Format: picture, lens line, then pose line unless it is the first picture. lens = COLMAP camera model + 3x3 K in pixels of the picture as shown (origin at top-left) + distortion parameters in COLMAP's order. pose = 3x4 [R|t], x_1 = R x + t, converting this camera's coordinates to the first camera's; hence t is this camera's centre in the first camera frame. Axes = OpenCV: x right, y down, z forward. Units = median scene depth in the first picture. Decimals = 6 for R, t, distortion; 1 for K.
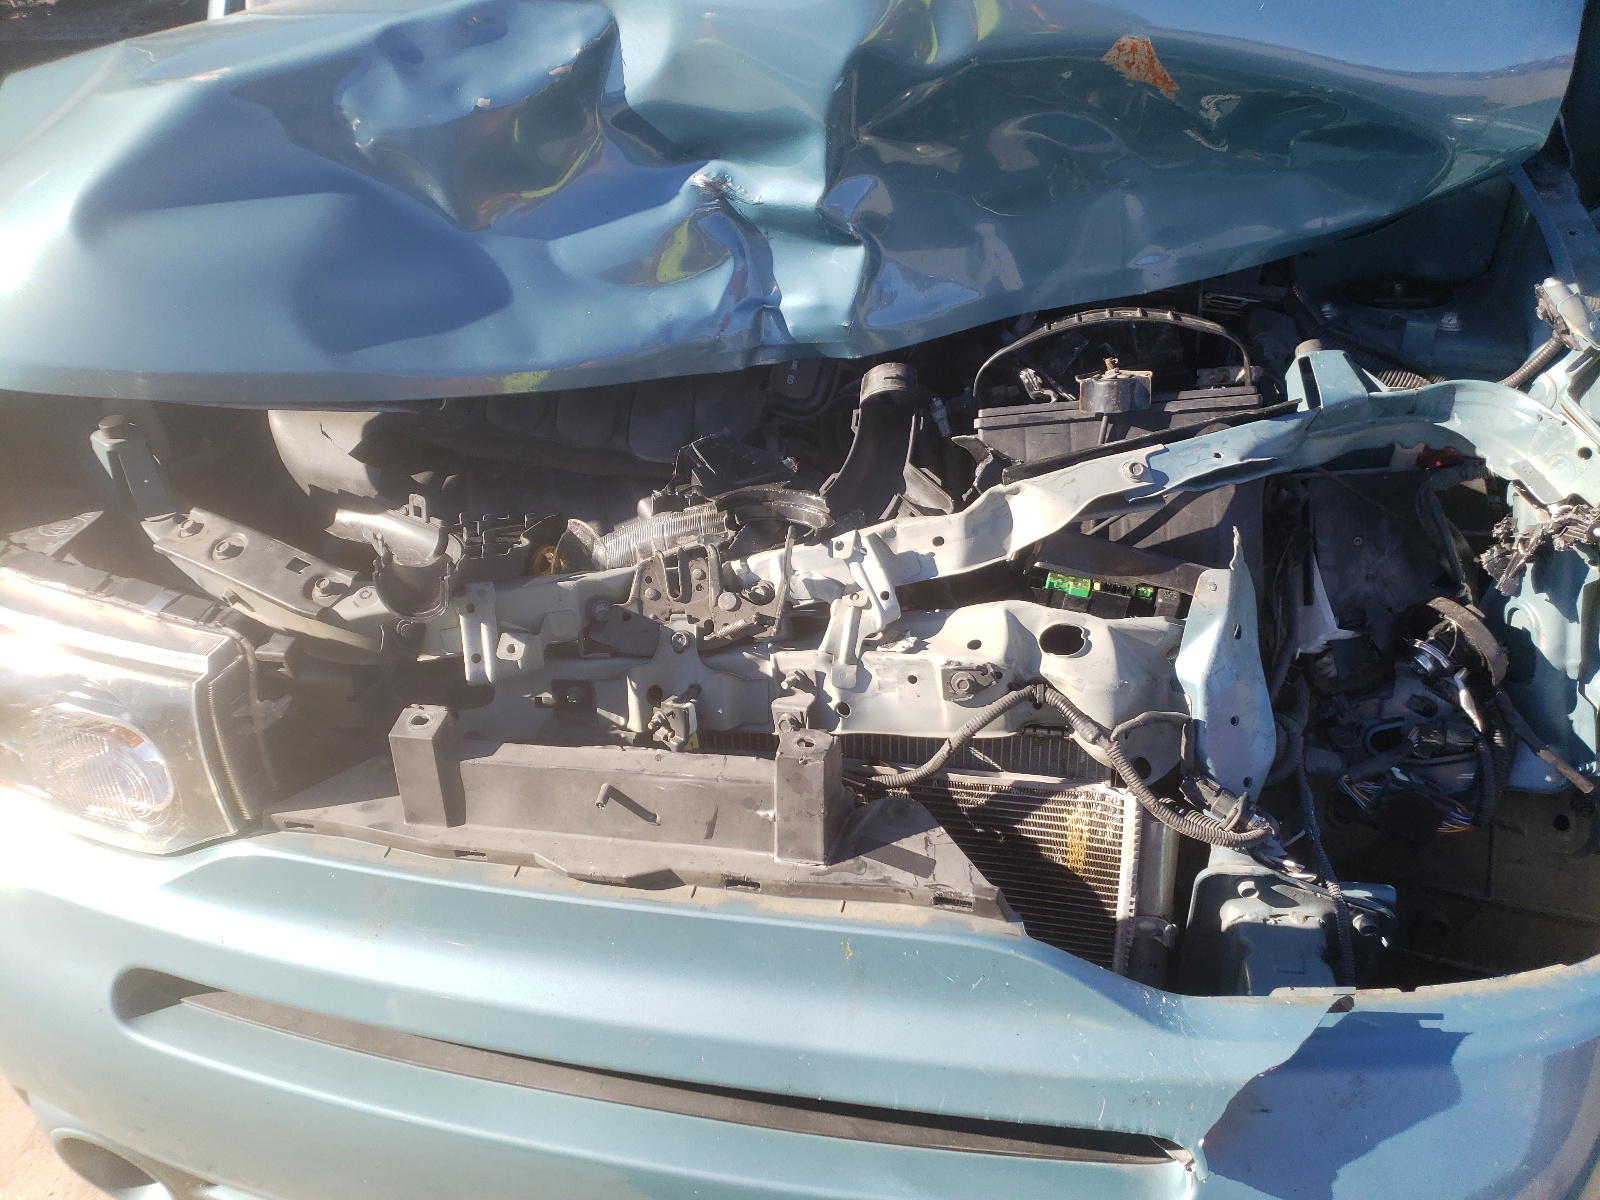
lens RADIAL K [[1271.1, 0, 798.7], [0, 1271.1, 659.9], [0, 0, 1]] dist [0.079355, -0.145458]
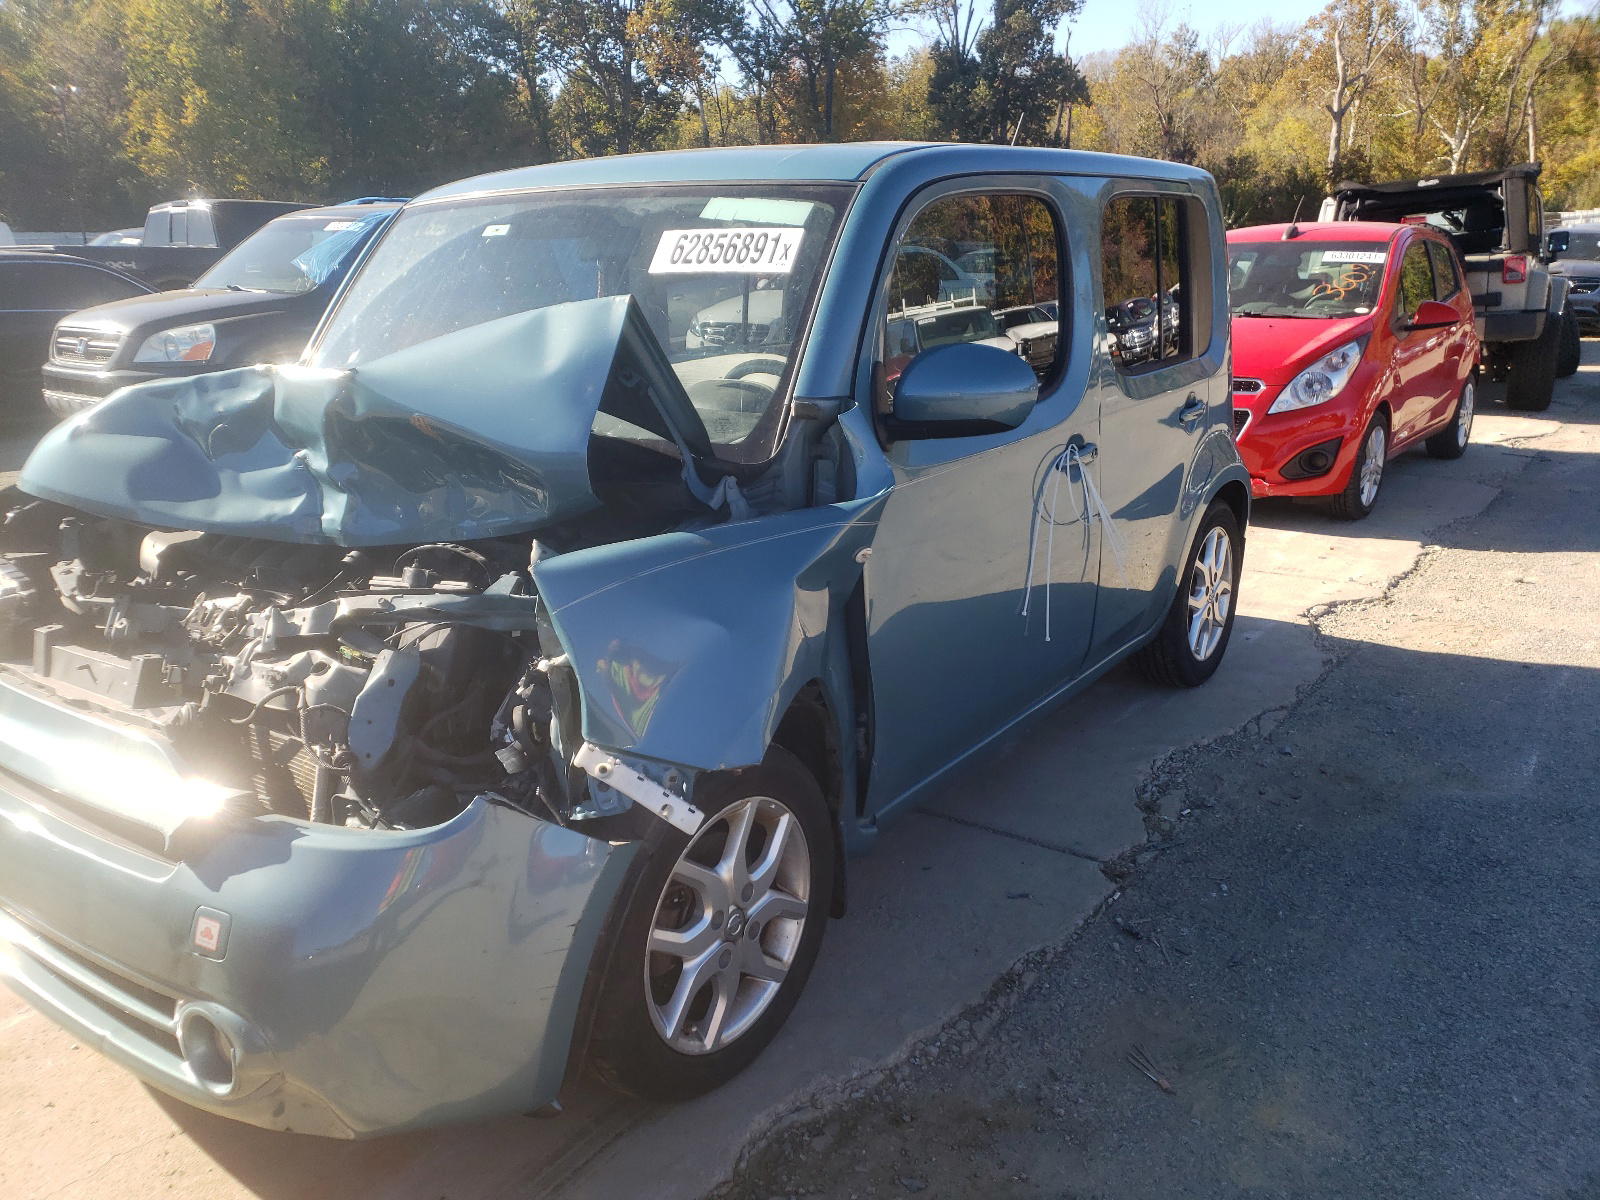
lens RADIAL K [[1286.2, 0, 776.6], [0, 1286.2, 651.5], [0, 0, 1]] dist [0.108313, -0.278067]
pose [[0.925074, 0.195761, -0.325446, 1.519981], [-0.291262, 0.915619, -0.277145, 0.316097], [0.243730, 0.351170, 0.904033, -0.704523]]
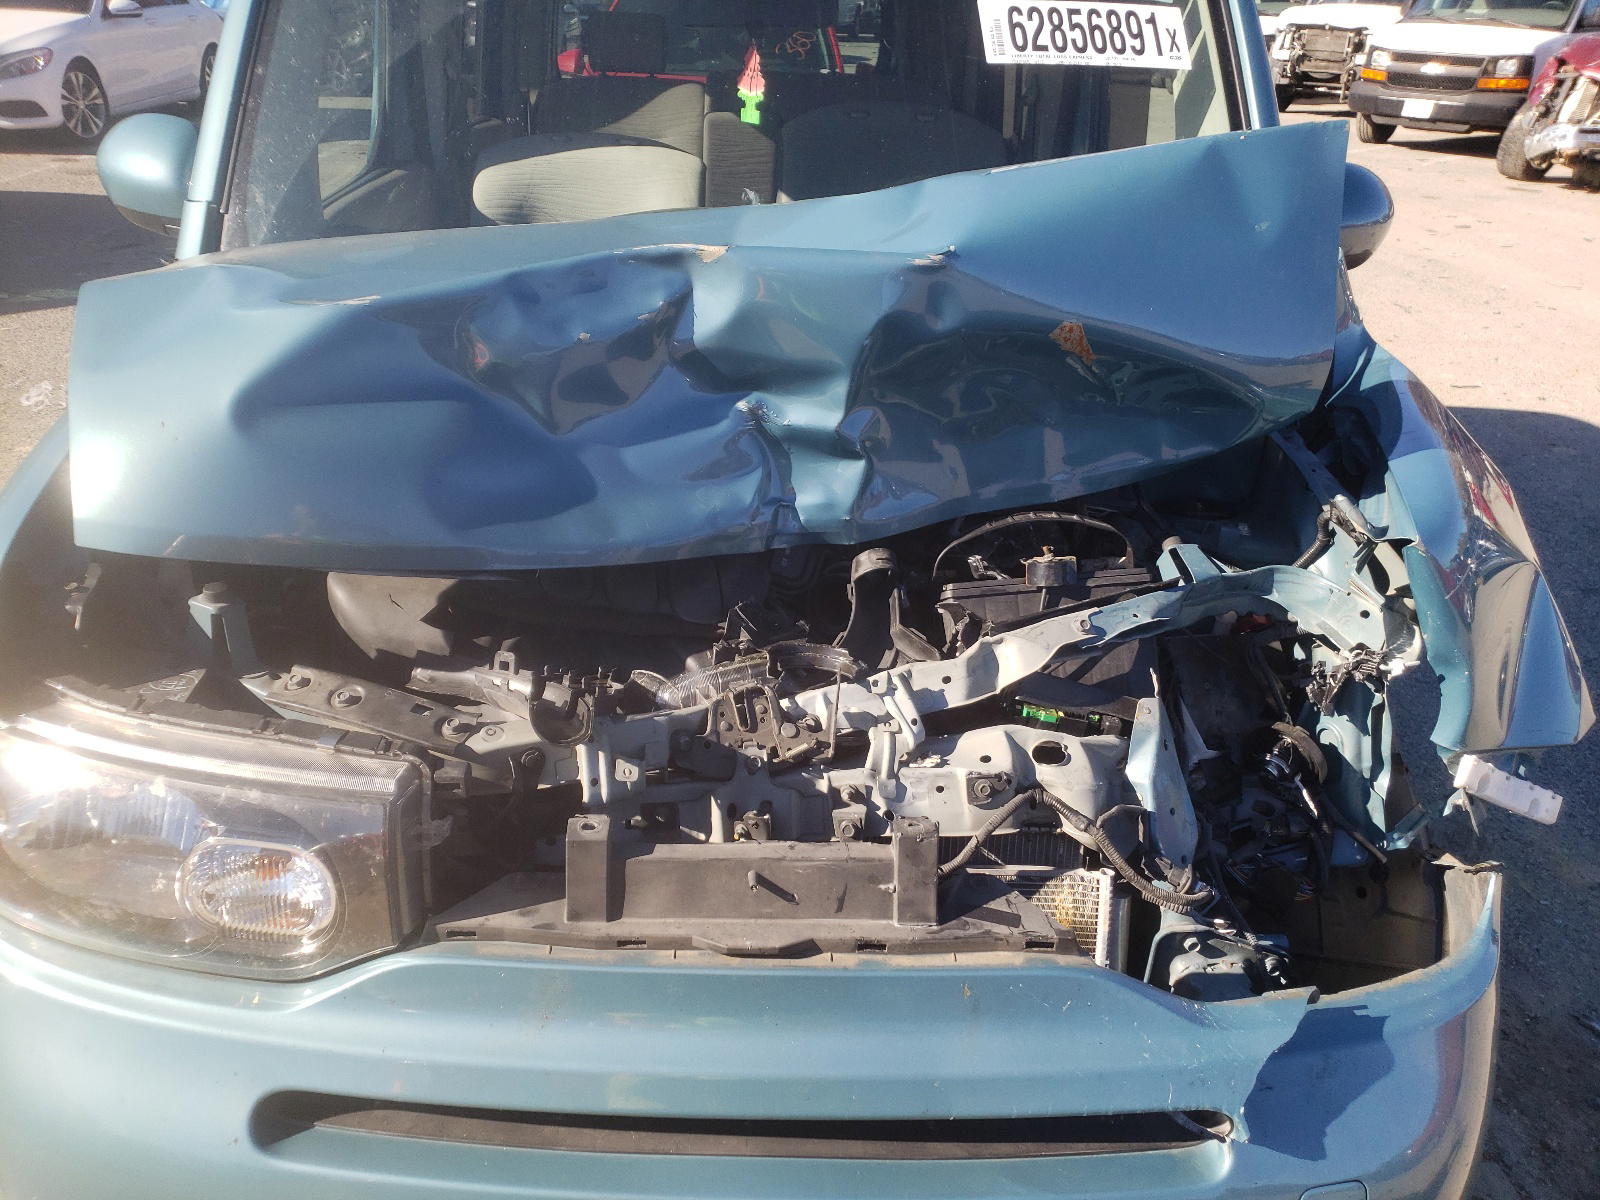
lens RADIAL K [[1286.2, 0, 776.6], [0, 1286.2, 651.5], [0, 0, 1]] dist [0.108313, -0.278067]
pose [[0.956676, -0.002498, 0.291143, -0.427461], [0.059472, 0.980557, -0.187008, 0.109145], [-0.285015, 0.196221, 0.938224, -0.162866]]
